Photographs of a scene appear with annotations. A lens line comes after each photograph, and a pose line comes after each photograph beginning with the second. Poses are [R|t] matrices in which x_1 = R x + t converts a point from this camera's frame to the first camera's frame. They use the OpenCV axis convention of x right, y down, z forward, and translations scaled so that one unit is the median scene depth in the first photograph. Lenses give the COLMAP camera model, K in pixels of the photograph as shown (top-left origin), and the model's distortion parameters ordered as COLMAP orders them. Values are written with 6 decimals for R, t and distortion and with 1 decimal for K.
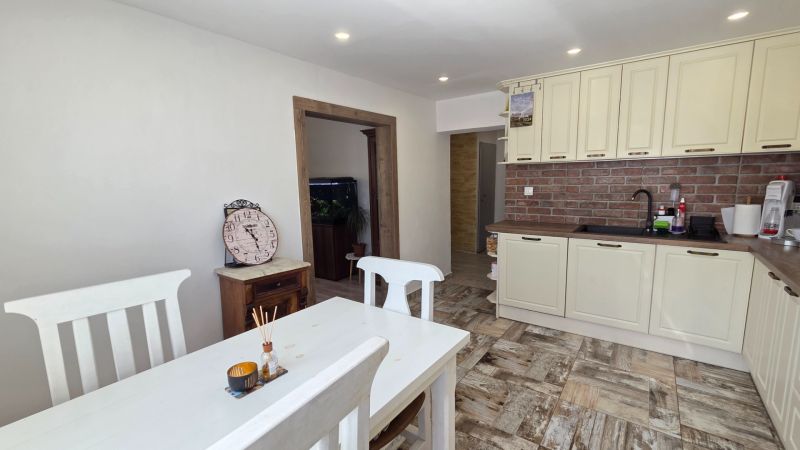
lens RADIAL K [[323.9, 0, 401.0], [0, 323.9, 229.1], [0, 0, 1]] dist [-0.000594, -0.000098]
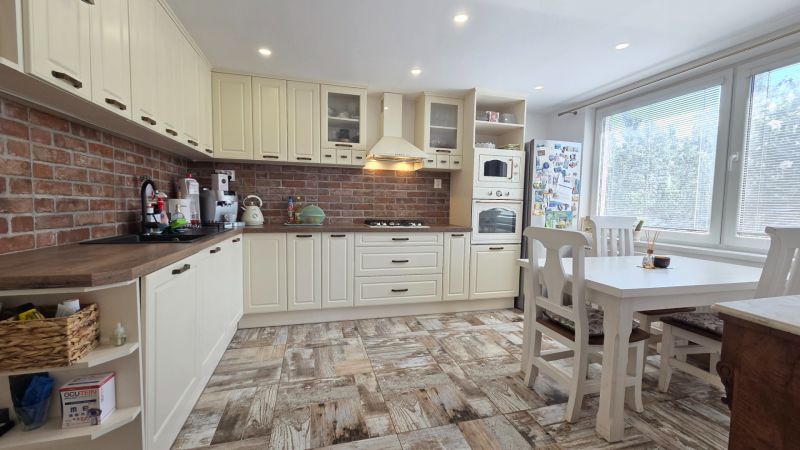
lens RADIAL K [[323.9, 0, 398.1], [0, 323.9, 224.7], [0, 0, 1]] dist [-0.000594, -0.000098]
pose [[-0.783805, -0.044515, 0.619409, -0.196758], [0.072431, 0.984067, 0.162378, -0.118517], [-0.616768, 0.172137, -0.768093, 1.434433]]
